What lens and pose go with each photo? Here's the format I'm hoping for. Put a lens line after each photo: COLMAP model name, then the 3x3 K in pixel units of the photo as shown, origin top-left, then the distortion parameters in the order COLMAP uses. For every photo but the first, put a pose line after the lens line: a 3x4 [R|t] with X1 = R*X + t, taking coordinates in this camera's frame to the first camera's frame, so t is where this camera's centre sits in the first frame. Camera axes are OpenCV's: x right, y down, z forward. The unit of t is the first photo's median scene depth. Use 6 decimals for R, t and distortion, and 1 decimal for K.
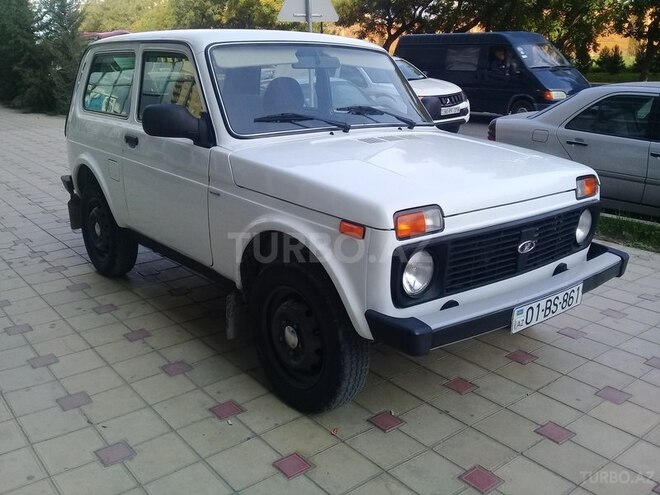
lens RADIAL K [[606.8, 0, 330.0], [0, 606.8, 247.5], [0, 0, 1]] dist [0.111018, -0.222299]
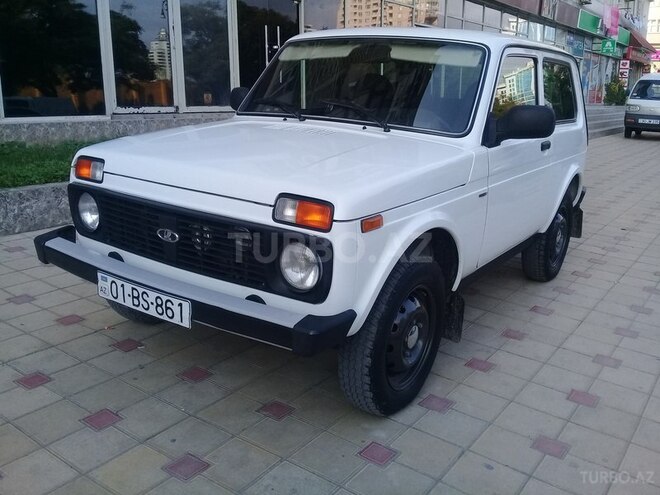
lens RADIAL K [[606.8, 0, 330.0], [0, 606.8, 247.5], [0, 0, 1]] dist [0.111018, -0.222299]
pose [[0.261280, 0.255995, -0.930699, 1.249859], [-0.310303, 0.935288, 0.170144, -0.217688], [0.914027, 0.244344, 0.323807, 0.925717]]
